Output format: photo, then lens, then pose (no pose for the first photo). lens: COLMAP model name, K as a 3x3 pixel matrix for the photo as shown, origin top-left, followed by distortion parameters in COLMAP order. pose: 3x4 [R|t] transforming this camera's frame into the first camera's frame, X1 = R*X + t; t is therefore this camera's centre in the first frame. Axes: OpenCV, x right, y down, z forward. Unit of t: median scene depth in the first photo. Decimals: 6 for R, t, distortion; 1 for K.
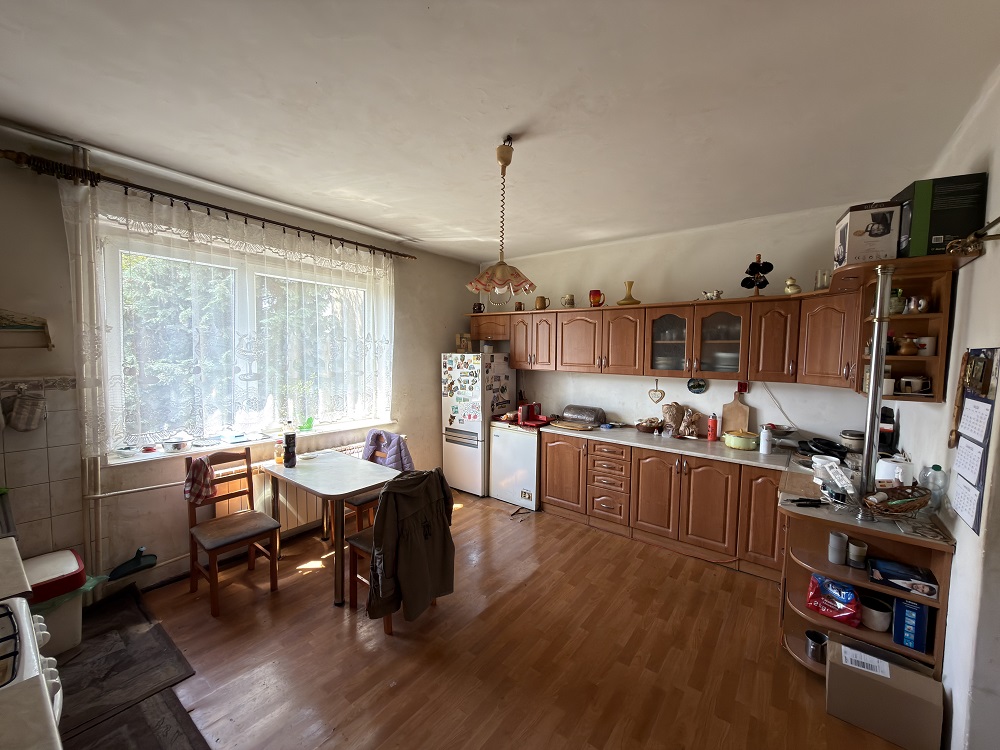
lens RADIAL K [[400.6, 0, 501.3], [0, 400.6, 371.4], [0, 0, 1]] dist [0.001537, -0.000158]
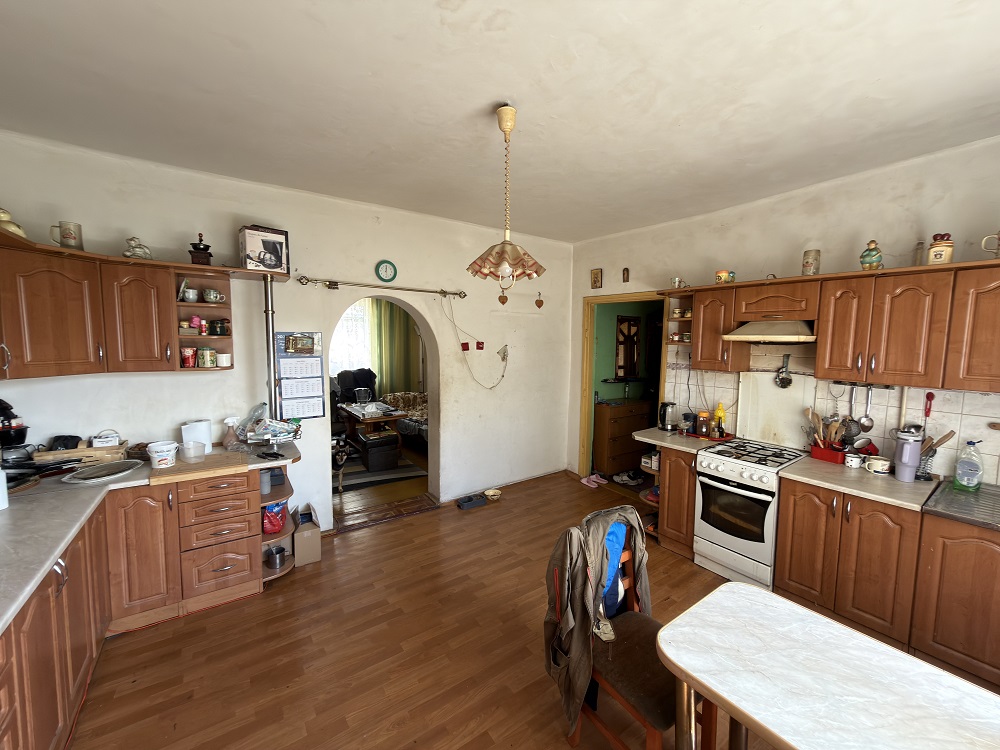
lens RADIAL K [[400.6, 0, 501.5], [0, 400.6, 372.3], [0, 0, 1]] dist [0.001537, -0.000158]
pose [[-0.951589, -0.051397, 0.303046, -0.194530], [-0.007179, 0.989368, 0.145253, -0.080203], [-0.307290, 0.136046, -0.941841, 1.329983]]
